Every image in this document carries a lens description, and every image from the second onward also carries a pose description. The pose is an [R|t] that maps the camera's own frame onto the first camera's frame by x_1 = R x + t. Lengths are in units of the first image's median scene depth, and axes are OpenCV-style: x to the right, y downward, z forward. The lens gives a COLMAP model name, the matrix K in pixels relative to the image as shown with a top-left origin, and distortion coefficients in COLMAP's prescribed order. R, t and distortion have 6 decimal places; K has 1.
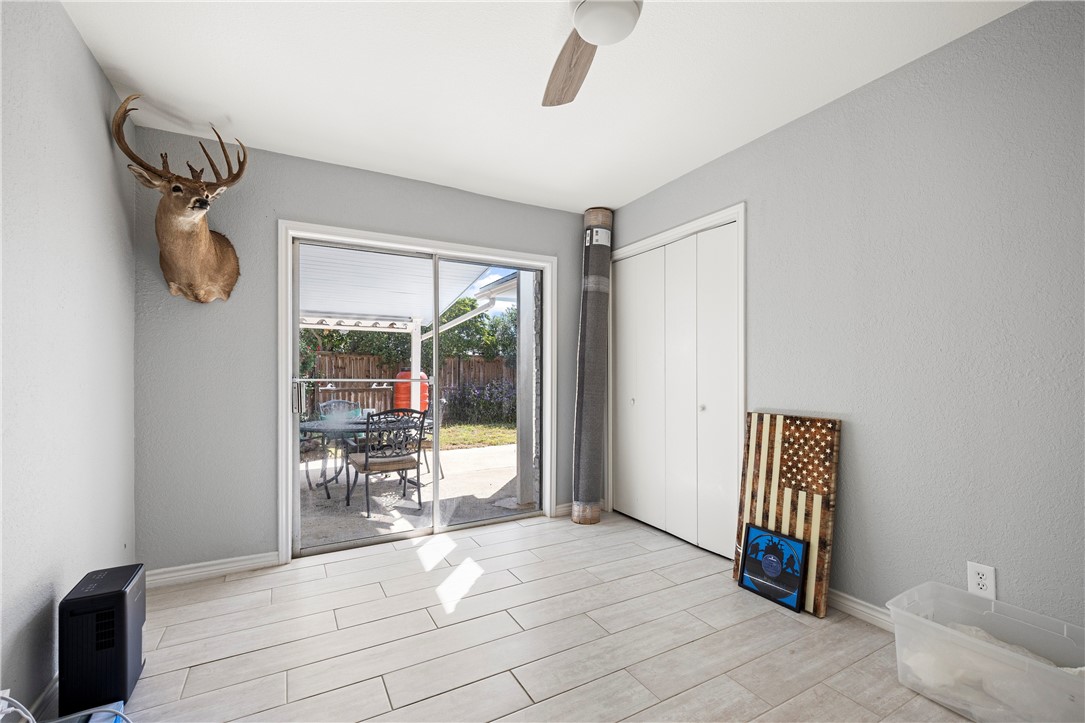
lens RADIAL K [[471.9, 0, 543.3], [0, 471.9, 368.0], [0, 0, 1]] dist [-0.000552, -0.000097]
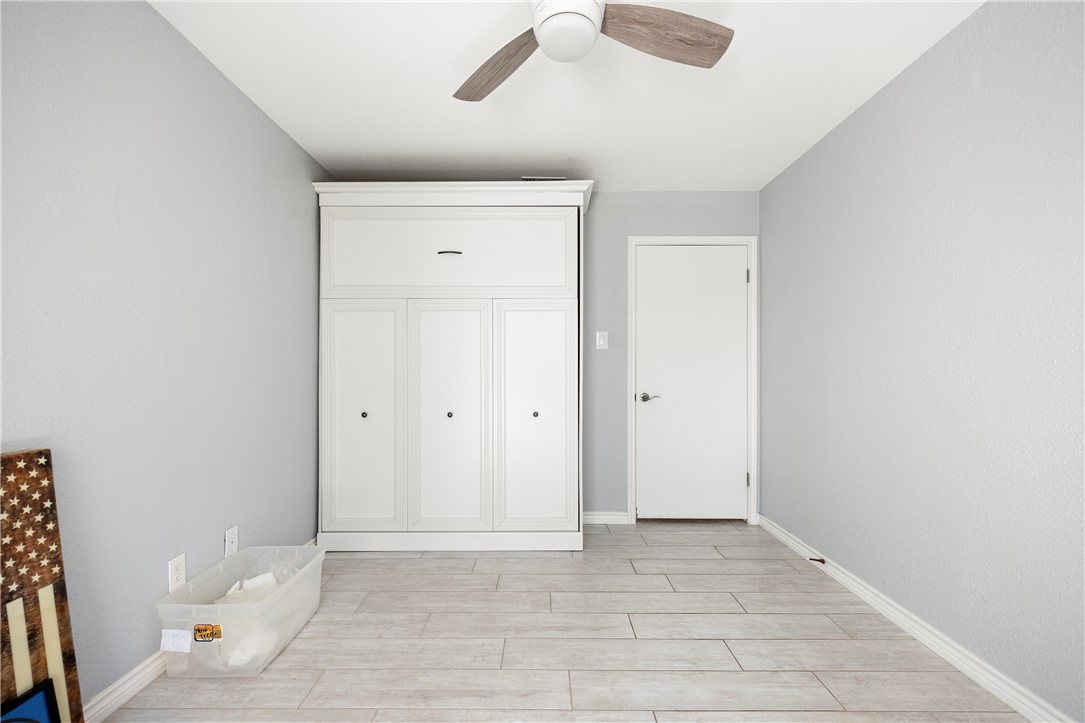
lens RADIAL K [[471.9, 0, 542.0], [0, 471.9, 367.1], [0, 0, 1]] dist [-0.000552, -0.000097]
pose [[-0.872573, 0.002007, 0.488480, -0.206590], [-0.005573, 0.999886, -0.014064, 0.012242], [-0.488453, -0.014994, -0.872462, 1.202157]]
